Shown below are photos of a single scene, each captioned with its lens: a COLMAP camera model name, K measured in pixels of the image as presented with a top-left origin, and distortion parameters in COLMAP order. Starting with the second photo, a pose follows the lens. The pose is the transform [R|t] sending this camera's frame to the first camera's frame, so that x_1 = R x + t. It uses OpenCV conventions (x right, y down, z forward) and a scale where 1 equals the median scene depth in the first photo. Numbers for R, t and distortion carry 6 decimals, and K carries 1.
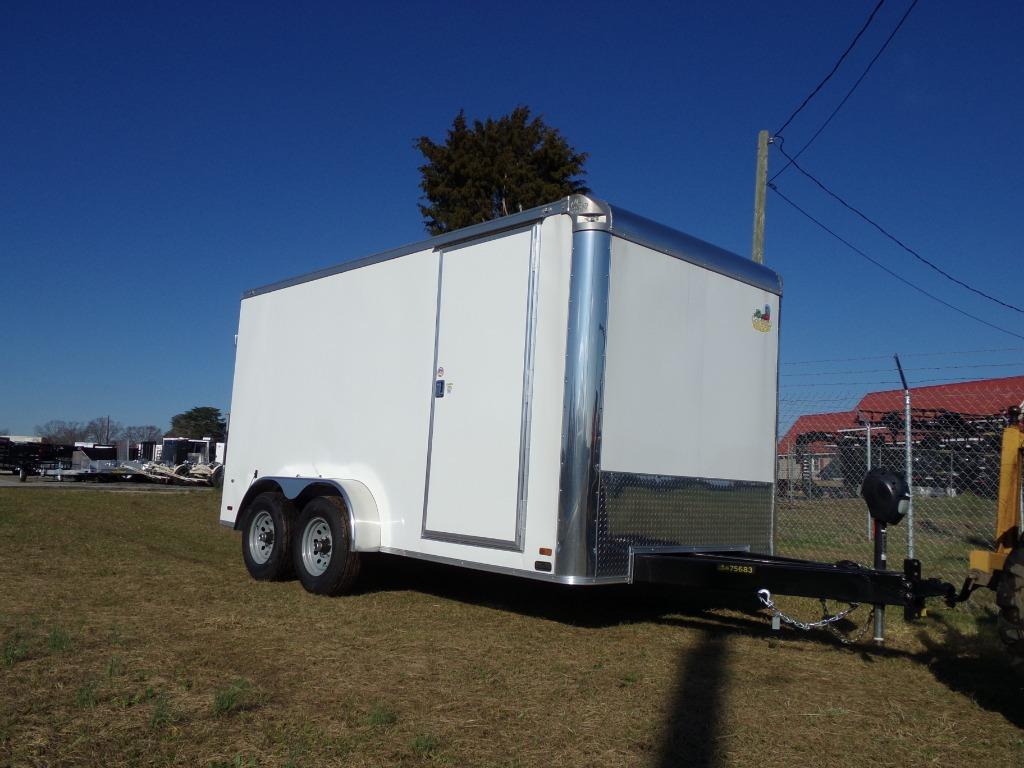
lens RADIAL K [[840.4, 0, 510.2], [0, 840.4, 394.6], [0, 0, 1]] dist [-0.018334, 0.020690]
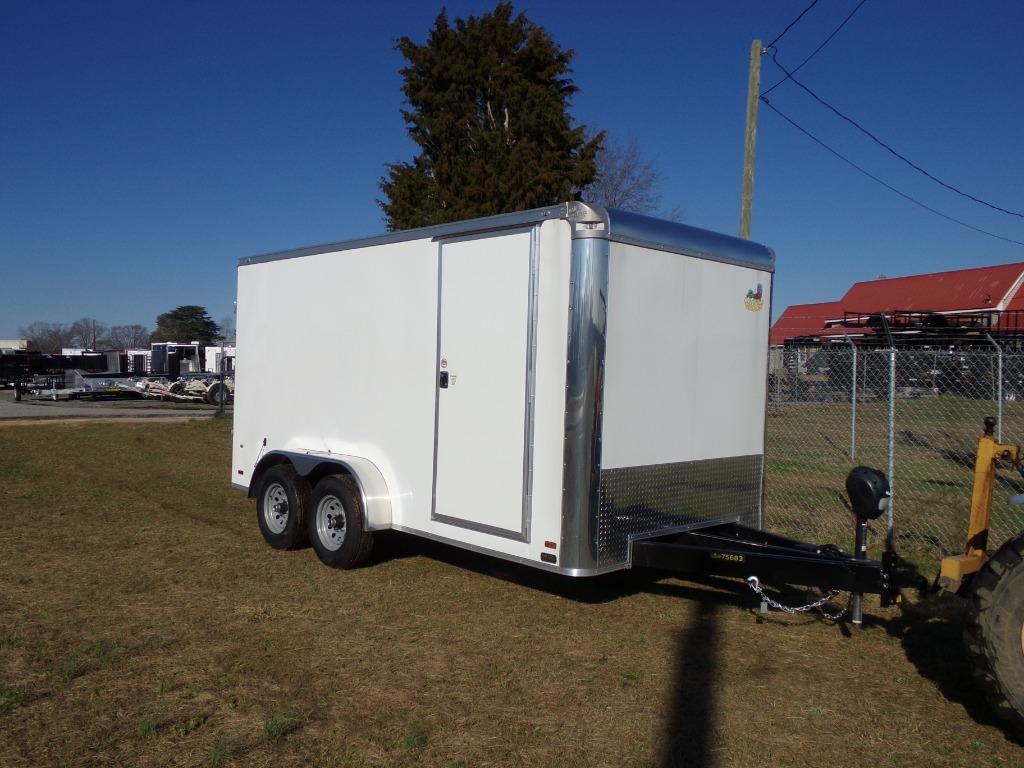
lens RADIAL K [[840.4, 0, 510.1], [0, 840.4, 393.2], [0, 0, 1]] dist [-0.018334, 0.020690]
pose [[0.999611, -0.024968, 0.012422, -0.015600], [0.023115, 0.991002, 0.131836, -0.126960], [-0.015602, -0.131497, 0.991194, -0.031389]]
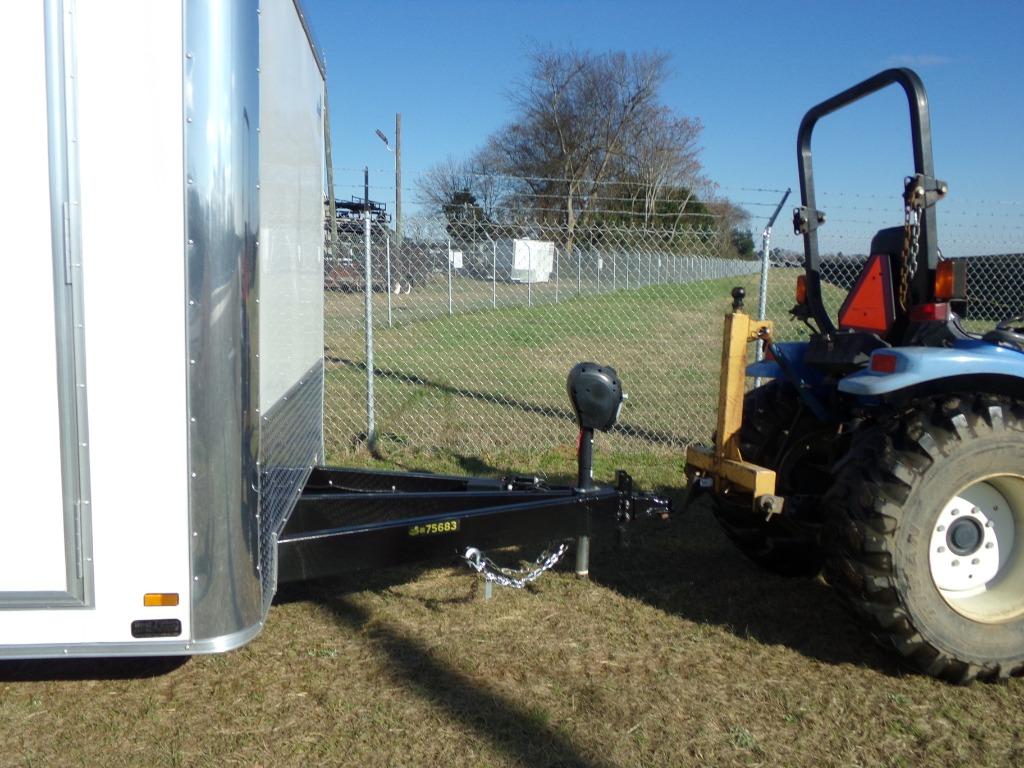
lens RADIAL K [[840.4, 0, 506.8], [0, 840.4, 379.5], [0, 0, 1]] dist [-0.018334, 0.020690]
pose [[0.591917, -0.134626, 0.794676, -0.177282], [-0.077385, 0.971904, 0.222291, -0.049901], [-0.802275, -0.193074, 0.564869, 0.510238]]
